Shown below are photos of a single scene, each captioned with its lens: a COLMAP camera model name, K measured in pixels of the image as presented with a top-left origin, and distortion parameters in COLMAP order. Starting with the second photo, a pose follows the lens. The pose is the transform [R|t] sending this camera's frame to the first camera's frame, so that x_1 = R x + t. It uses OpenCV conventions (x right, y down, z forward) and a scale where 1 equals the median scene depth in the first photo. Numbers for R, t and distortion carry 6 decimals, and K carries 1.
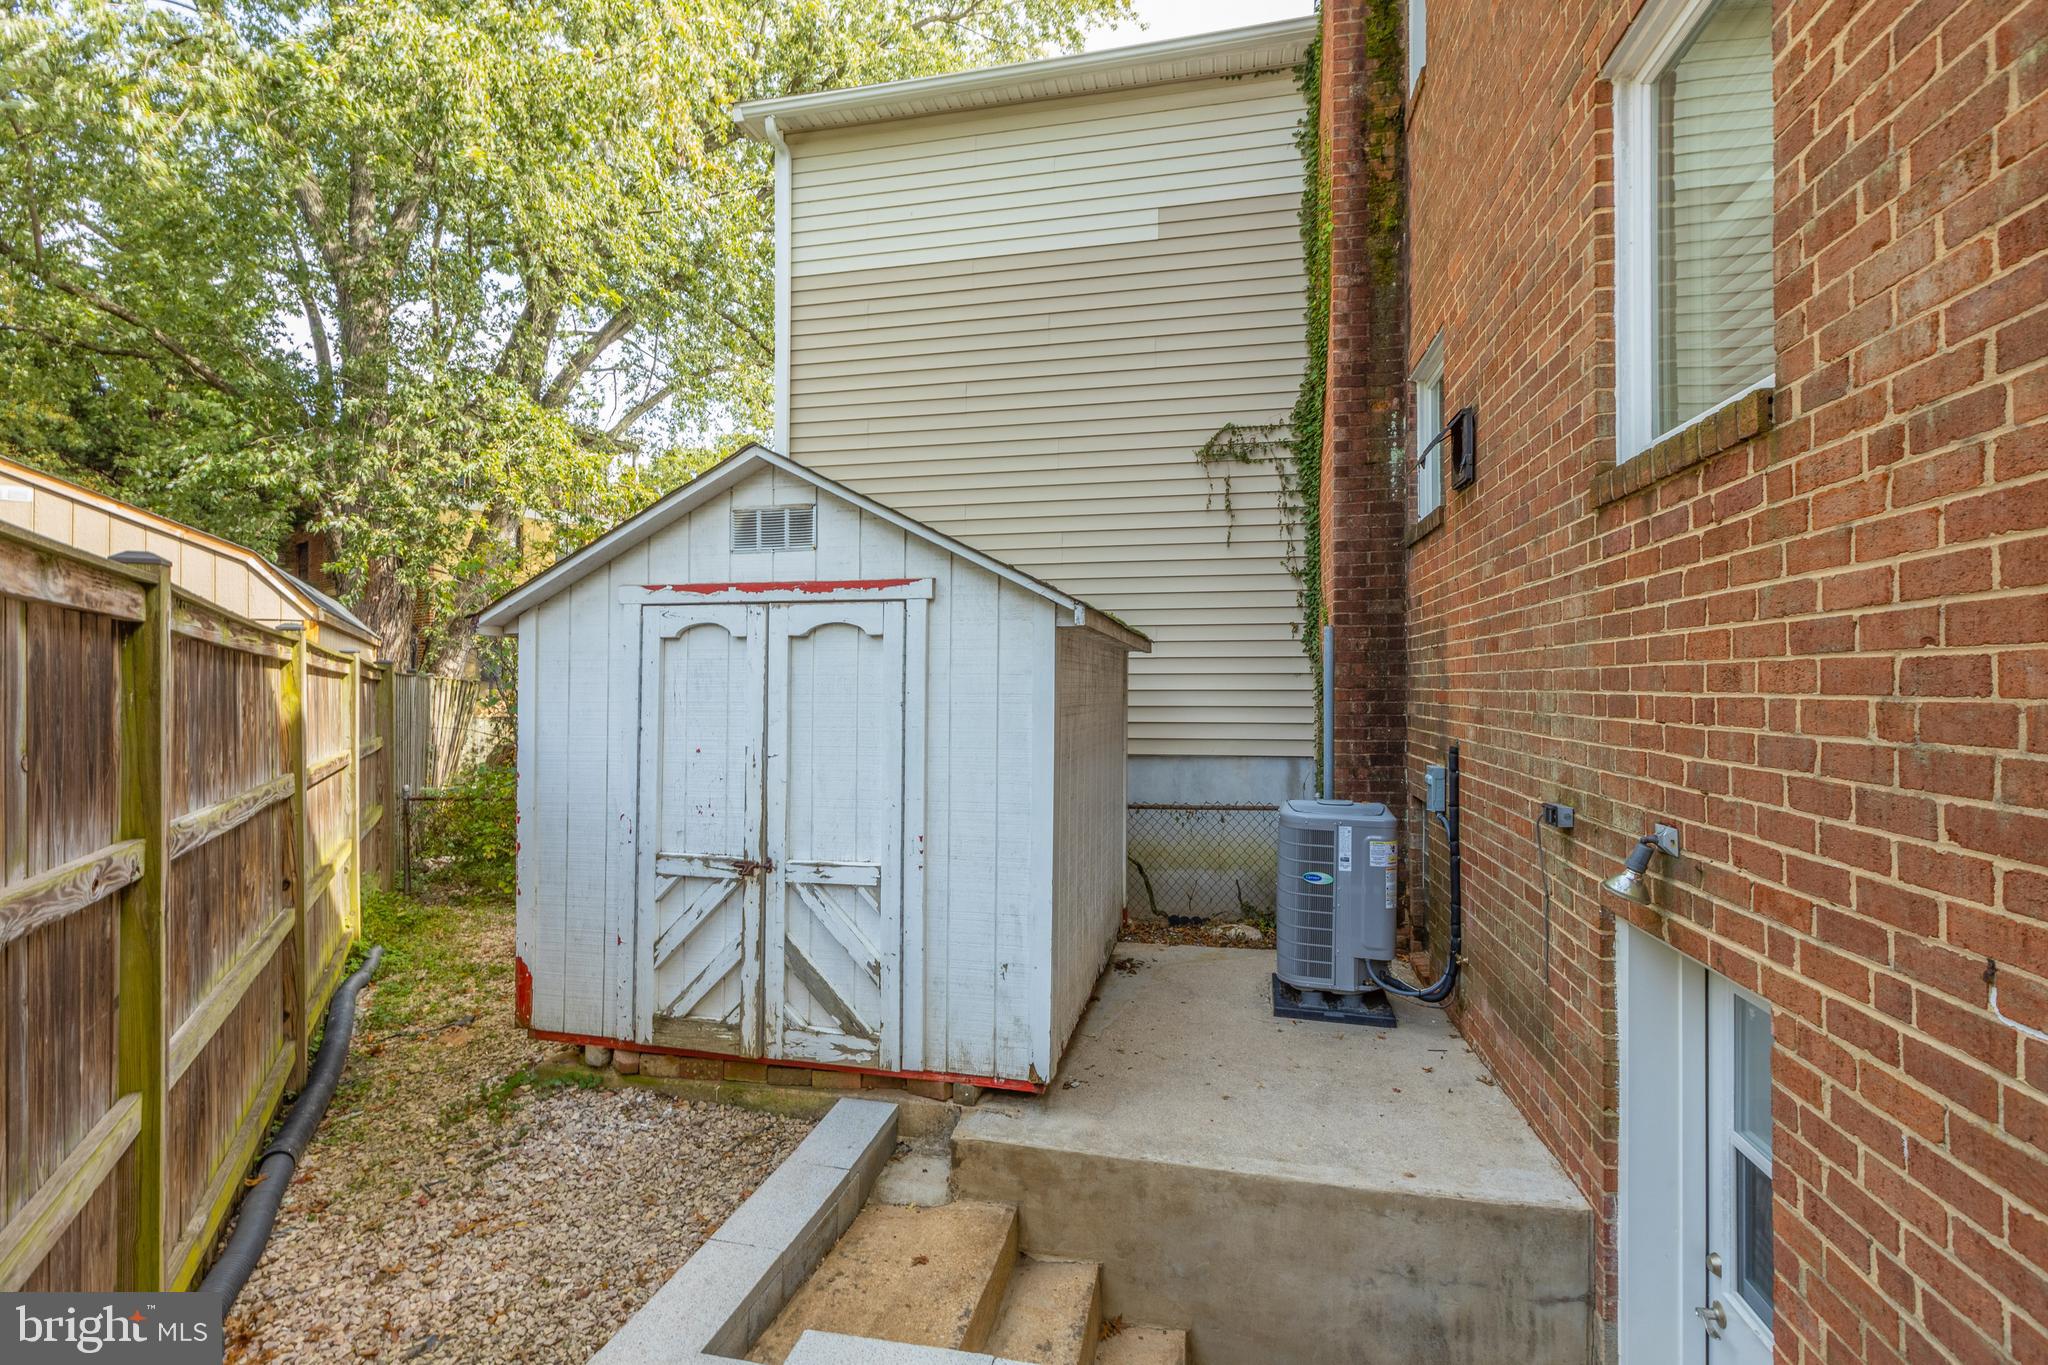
lens RADIAL K [[911.1, 0, 1024.4], [0, 911.1, 684.1], [0, 0, 1]] dist [0.002596, 0.000850]
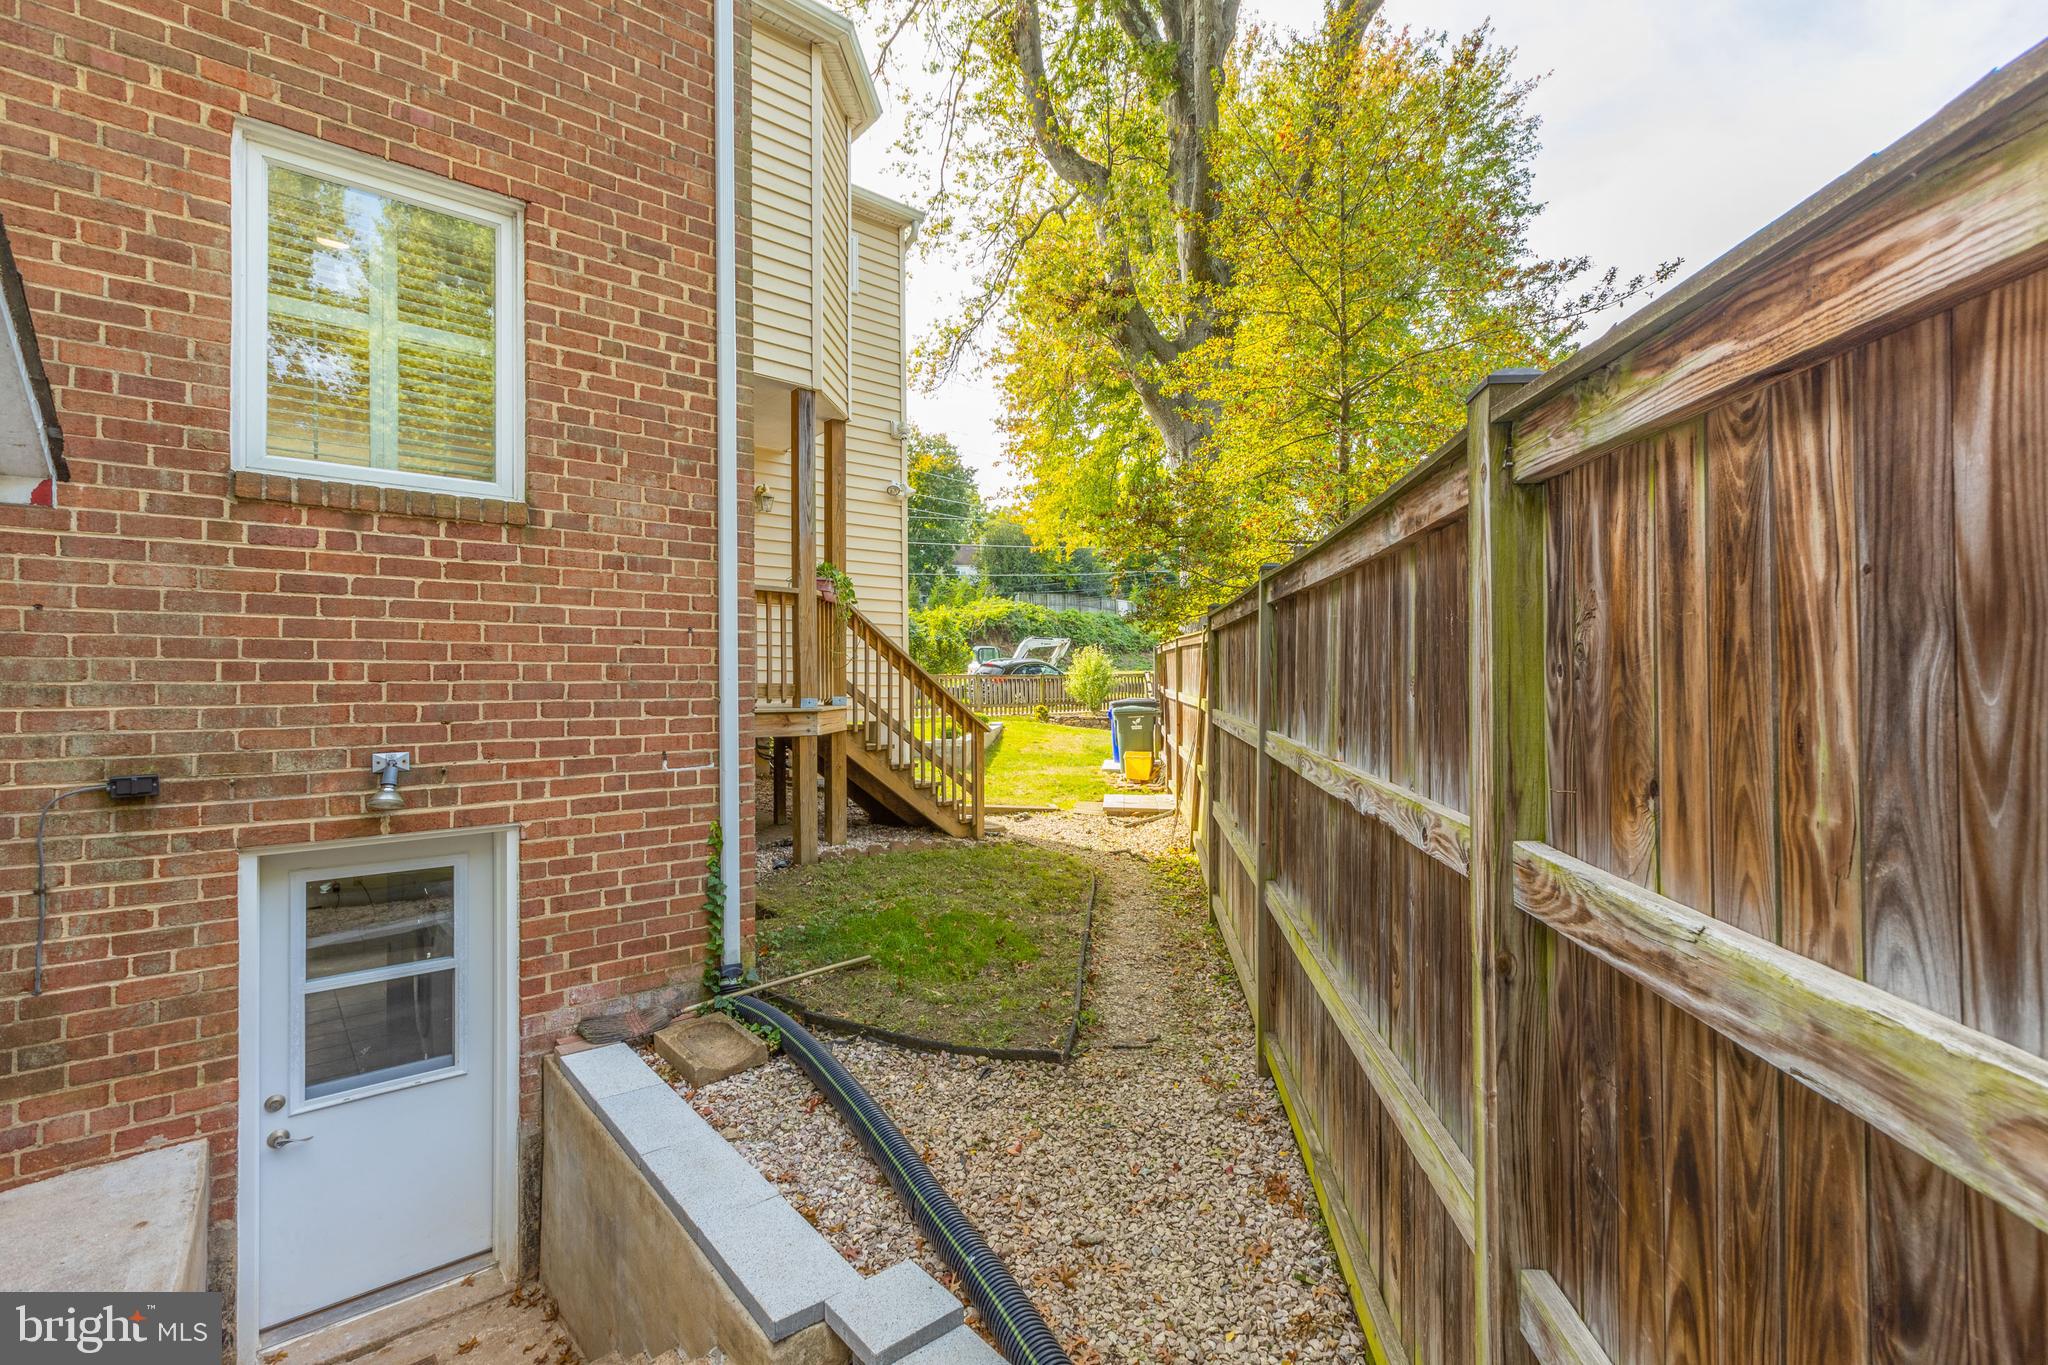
lens RADIAL K [[911.1, 0, 1025.5], [0, 911.1, 677.4], [0, 0, 1]] dist [0.002596, 0.000850]
pose [[-0.812350, 0.004225, 0.583155, -1.392542], [0.002376, 0.999989, -0.003935, 0.064225], [-0.583165, -0.001812, -0.812352, 2.333137]]
